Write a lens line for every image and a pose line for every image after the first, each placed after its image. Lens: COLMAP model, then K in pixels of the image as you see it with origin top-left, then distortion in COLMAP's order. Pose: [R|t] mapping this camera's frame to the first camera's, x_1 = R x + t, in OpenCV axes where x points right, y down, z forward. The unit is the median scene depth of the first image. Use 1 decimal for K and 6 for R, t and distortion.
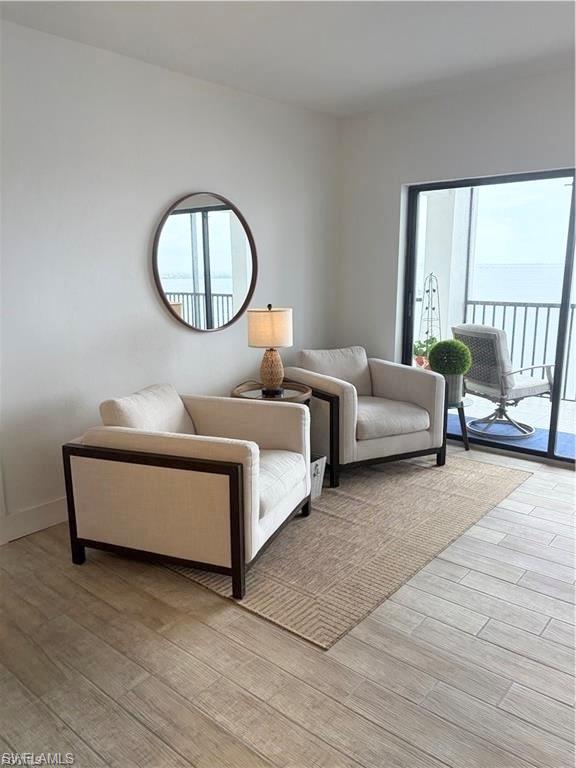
lens RADIAL K [[575.5, 0, 287.1], [0, 575.5, 387.0], [0, 0, 1]] dist [0.030354, -0.029730]
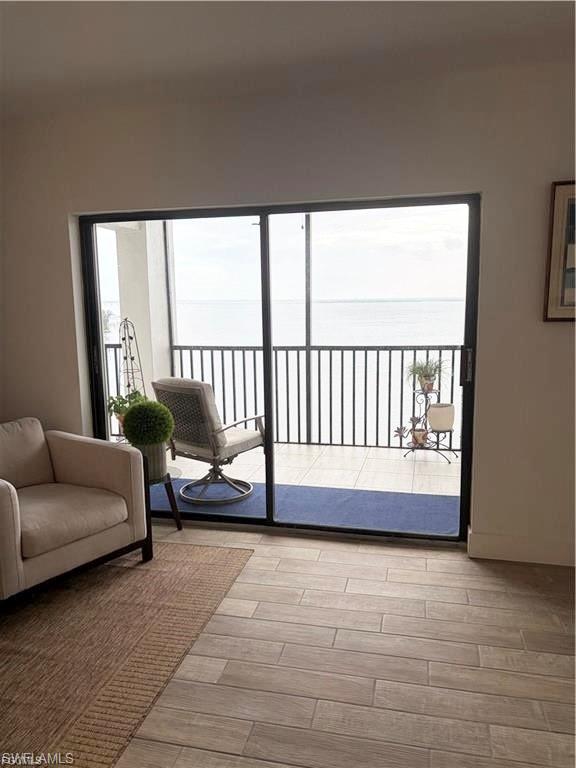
lens RADIAL K [[575.5, 0, 288.3], [0, 575.5, 382.8], [0, 0, 1]] dist [0.030354, -0.029730]
pose [[0.889047, -0.068817, 0.452615, 0.087445], [0.098221, 0.994288, -0.041755, -0.052728], [-0.447156, 0.081578, 0.890728, 0.166739]]
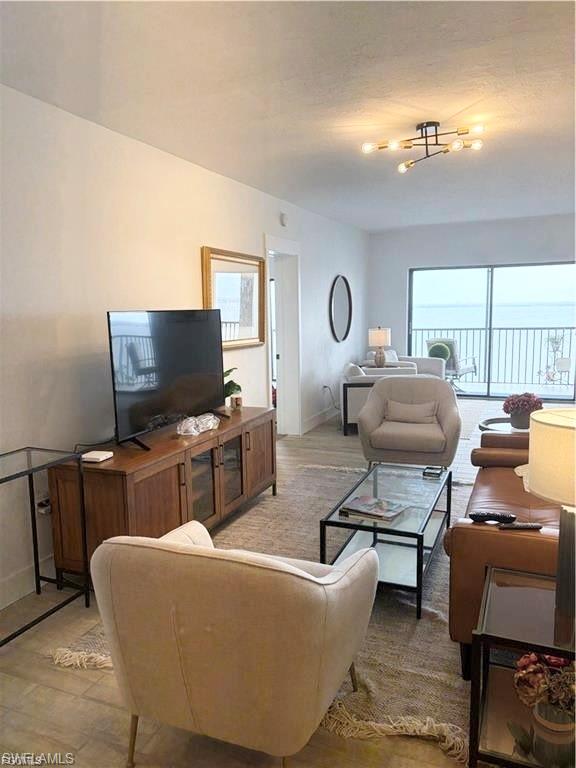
lens RADIAL K [[575.5, 0, 290.2], [0, 575.5, 385.6], [0, 0, 1]] dist [0.030354, -0.029730]
pose [[0.951887, -0.047929, 0.302677, -0.826004], [0.068689, 0.995932, -0.058314, 0.145568], [-0.298650, 0.076299, 0.951308, -0.757506]]
